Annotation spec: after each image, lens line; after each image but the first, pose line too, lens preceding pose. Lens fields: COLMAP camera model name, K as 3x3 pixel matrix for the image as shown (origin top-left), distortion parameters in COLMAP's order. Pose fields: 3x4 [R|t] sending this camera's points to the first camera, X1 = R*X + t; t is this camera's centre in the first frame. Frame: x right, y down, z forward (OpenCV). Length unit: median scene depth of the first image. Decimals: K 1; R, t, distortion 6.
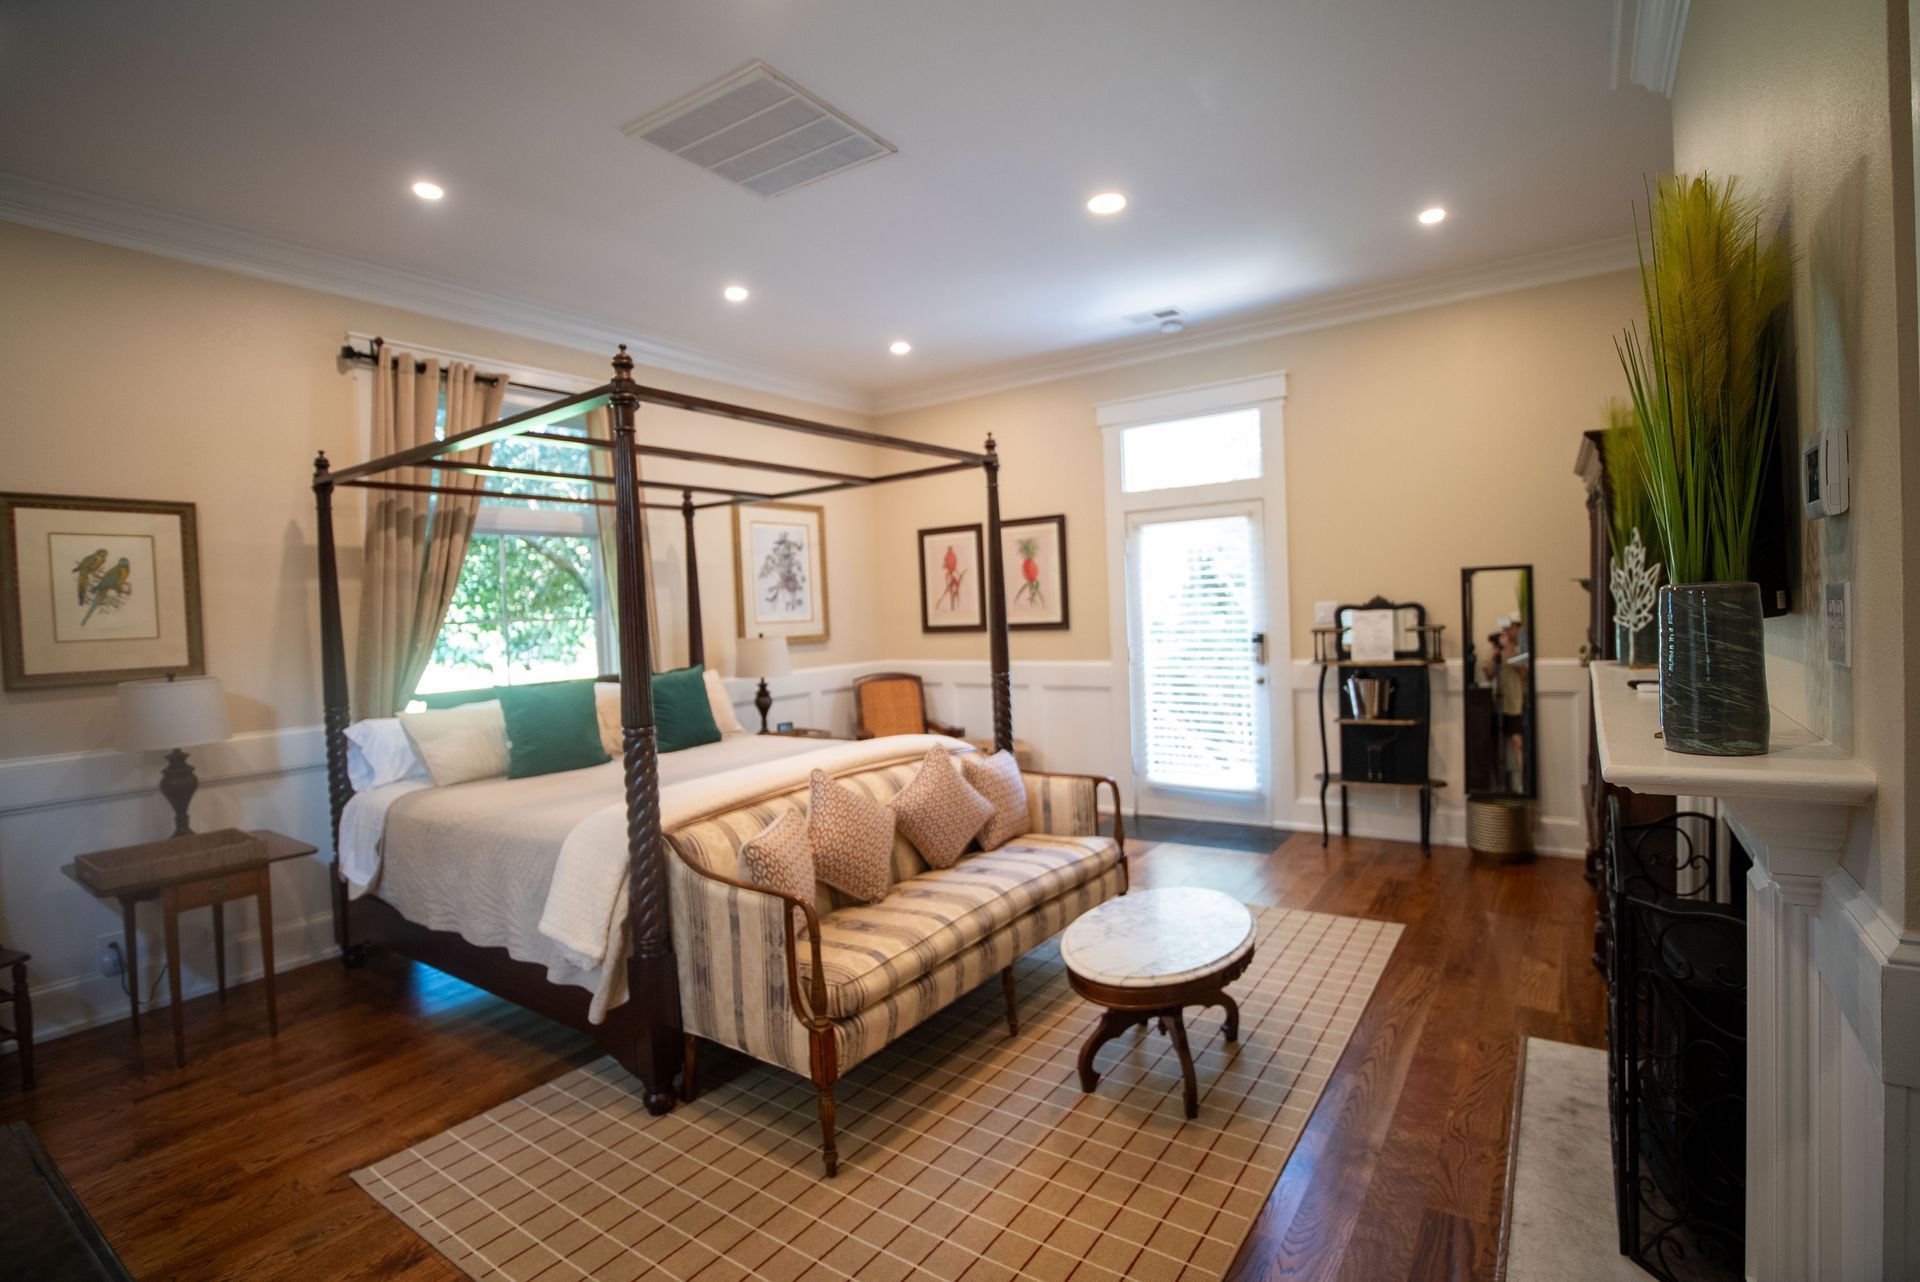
lens RADIAL K [[898.1, 0, 968.4], [0, 898.1, 633.3], [0, 0, 1]] dist [-0.033305, 0.005786]
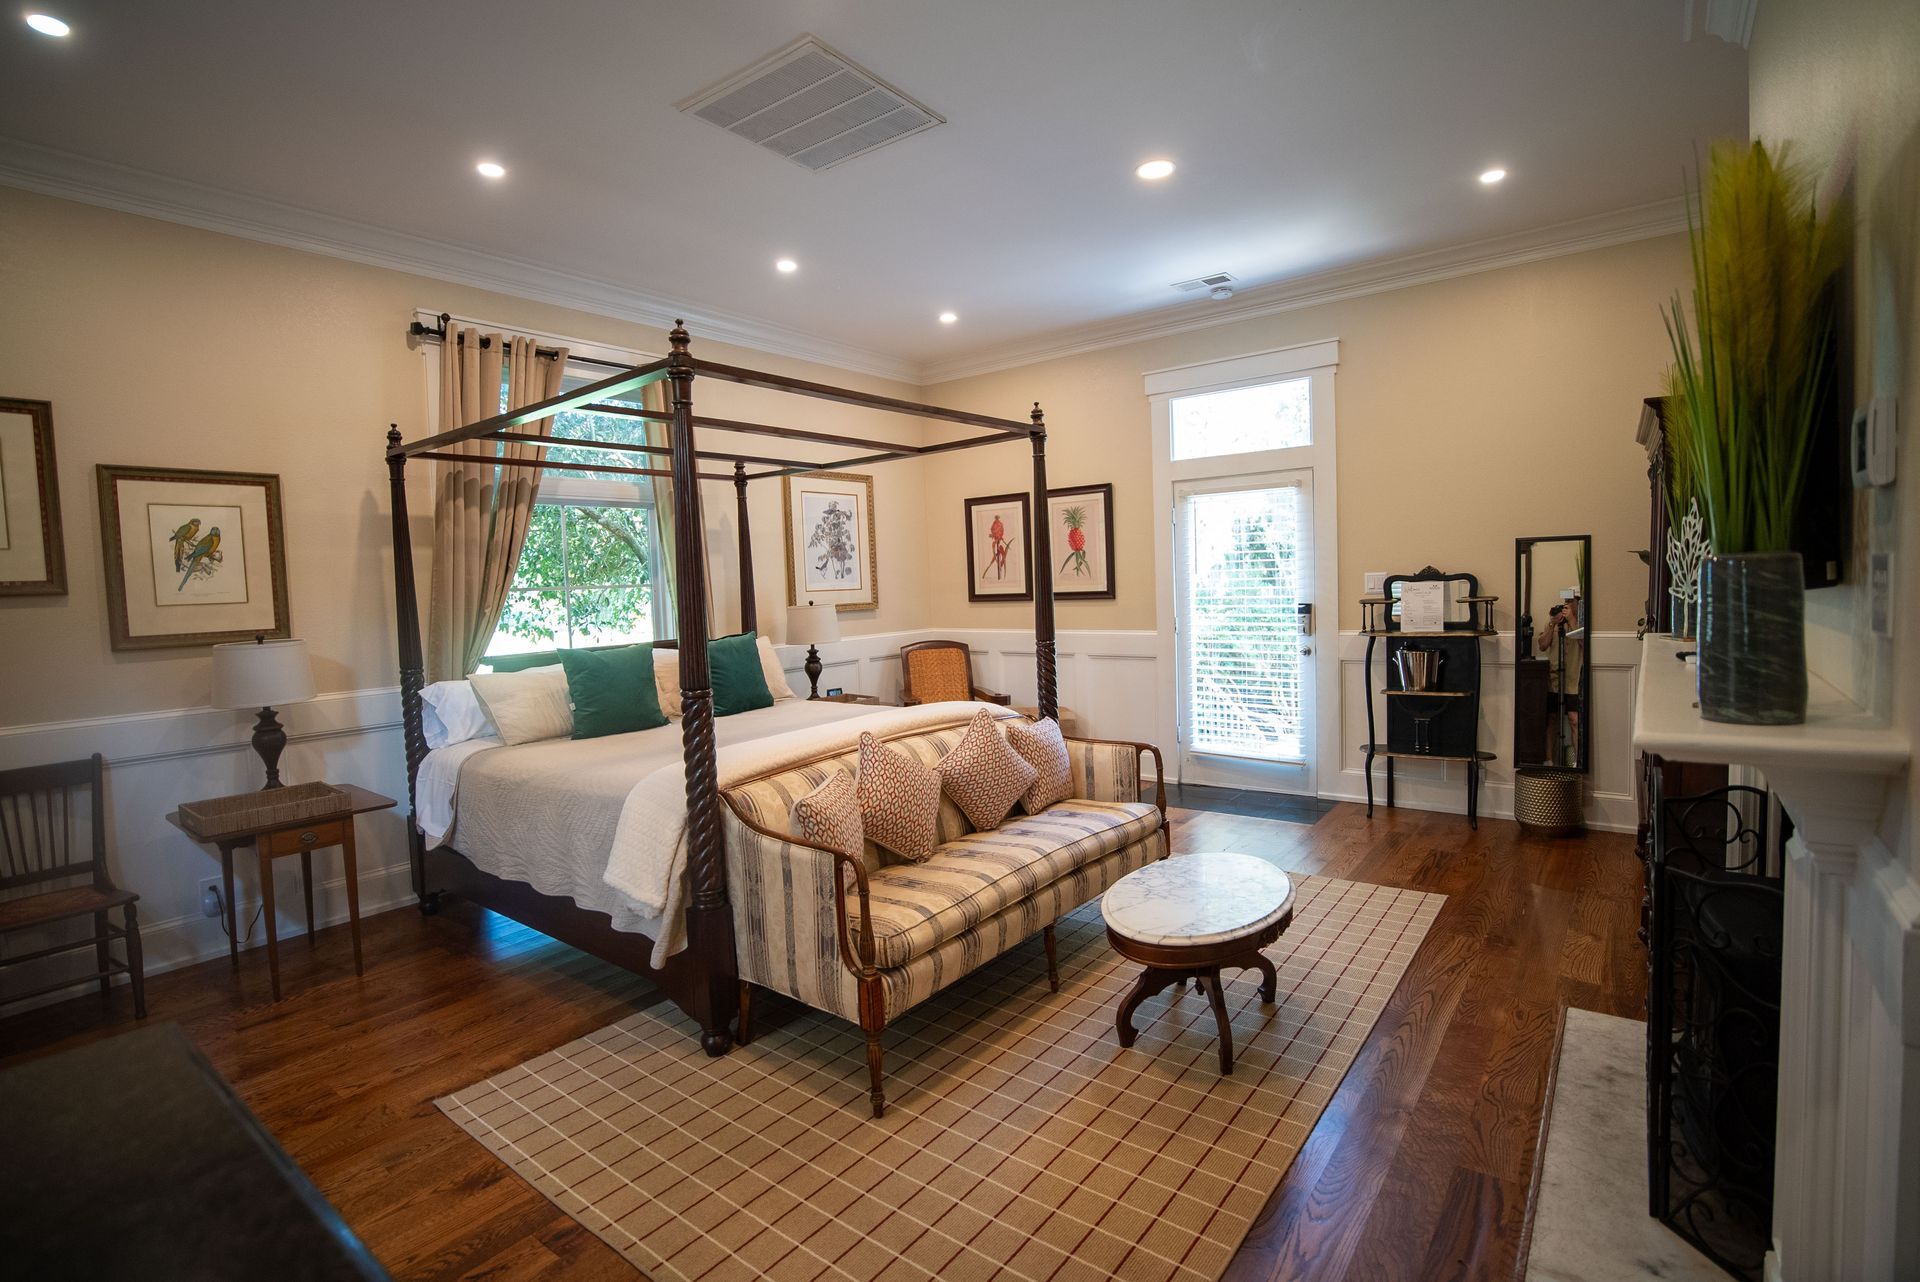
lens RADIAL K [[898.1, 0, 970.2], [0, 898.1, 629.0], [0, 0, 1]] dist [-0.033305, 0.005786]
pose [[0.998694, 0.006554, -0.050669, 0.002560], [-0.005086, 0.999565, 0.029064, 0.001812], [0.050837, -0.028769, 0.998293, -0.019333]]
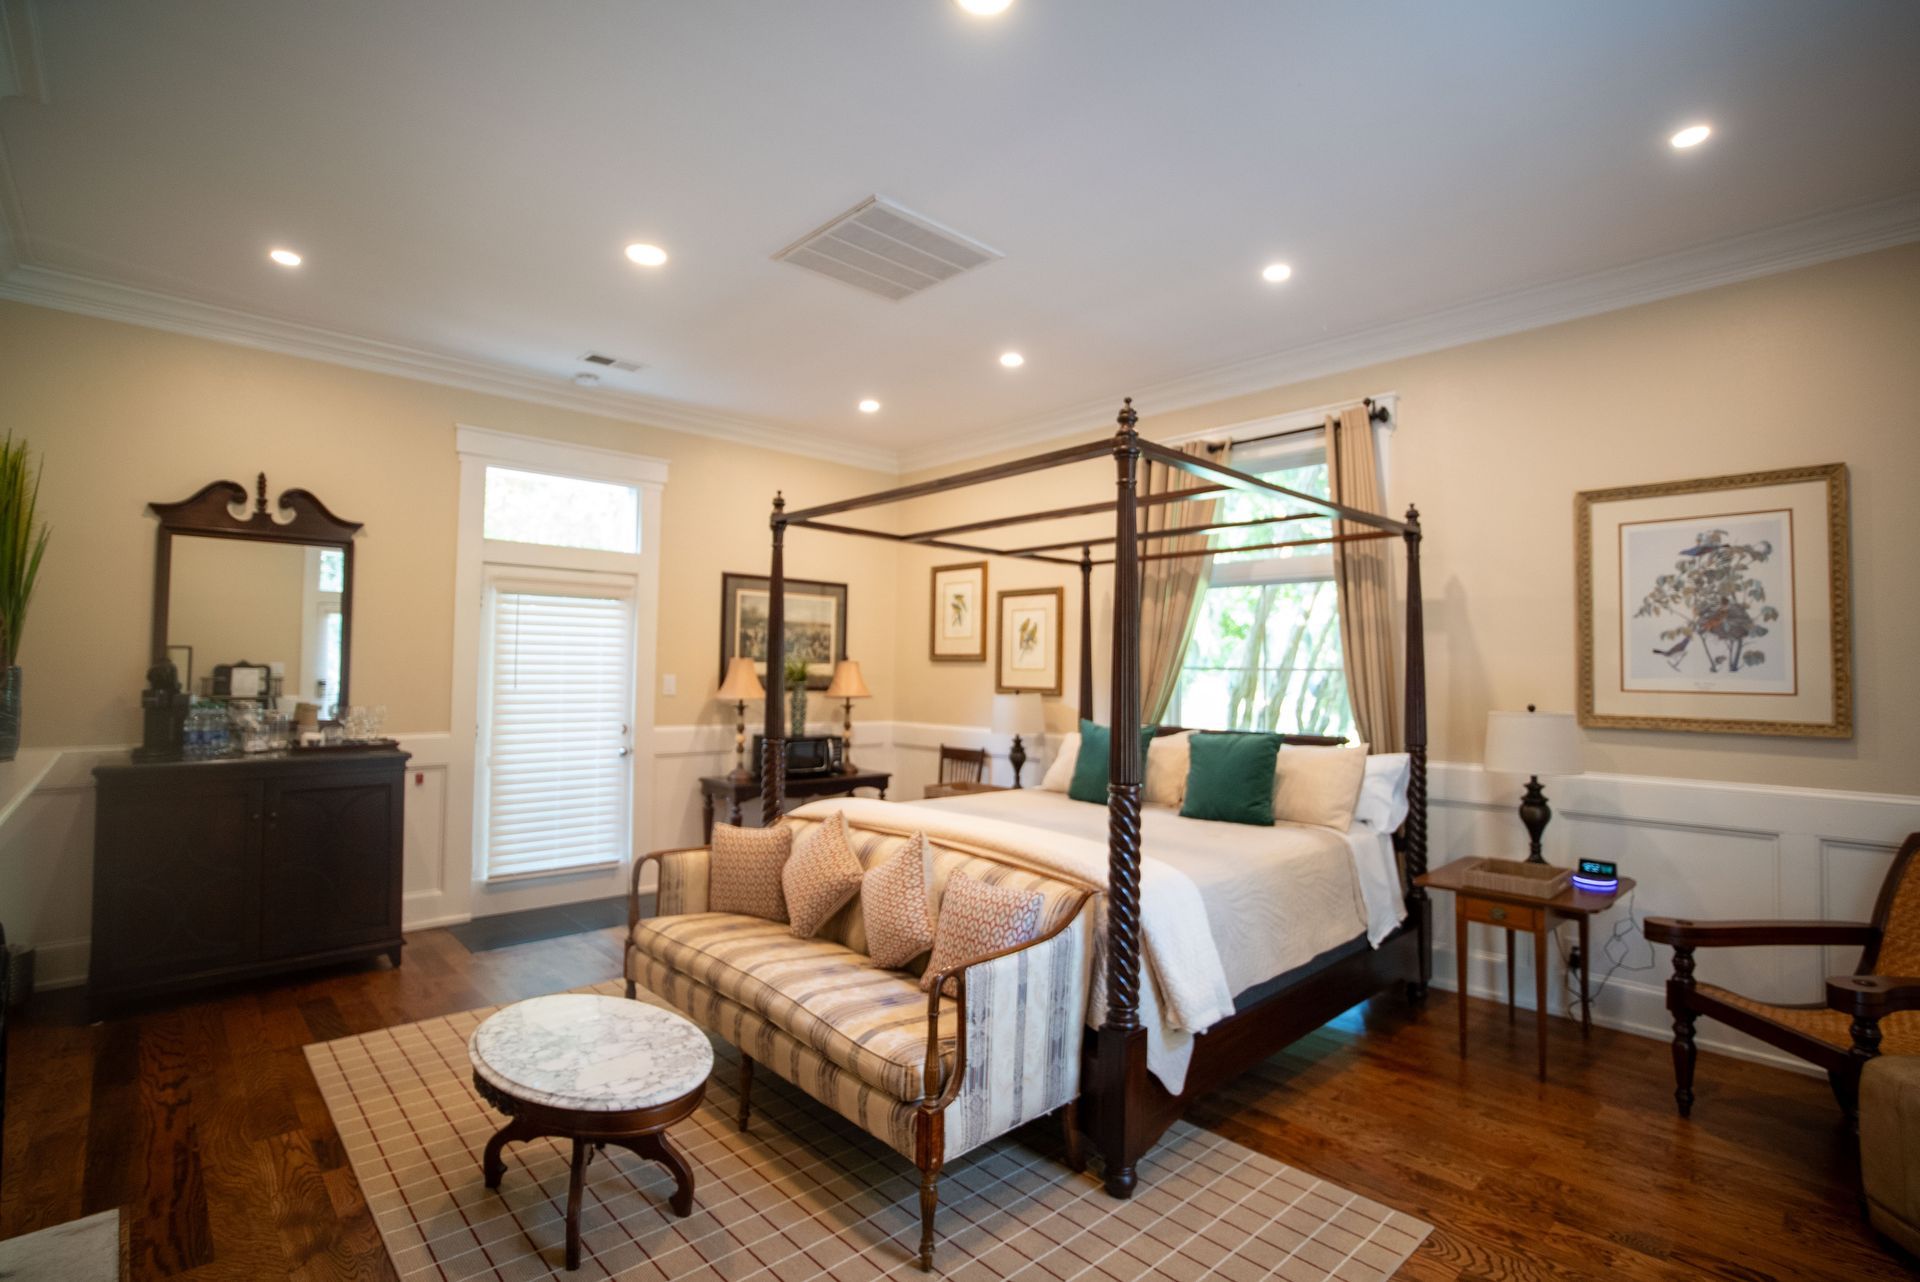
lens RADIAL K [[898.1, 0, 958.6], [0, 898.1, 633.8], [0, 0, 1]] dist [-0.033305, 0.005786]
pose [[-0.218604, -0.005057, -0.975800, 2.063103], [-0.035605, 0.999362, 0.002797, -0.165076], [0.975164, 0.035354, -0.218645, 3.211248]]
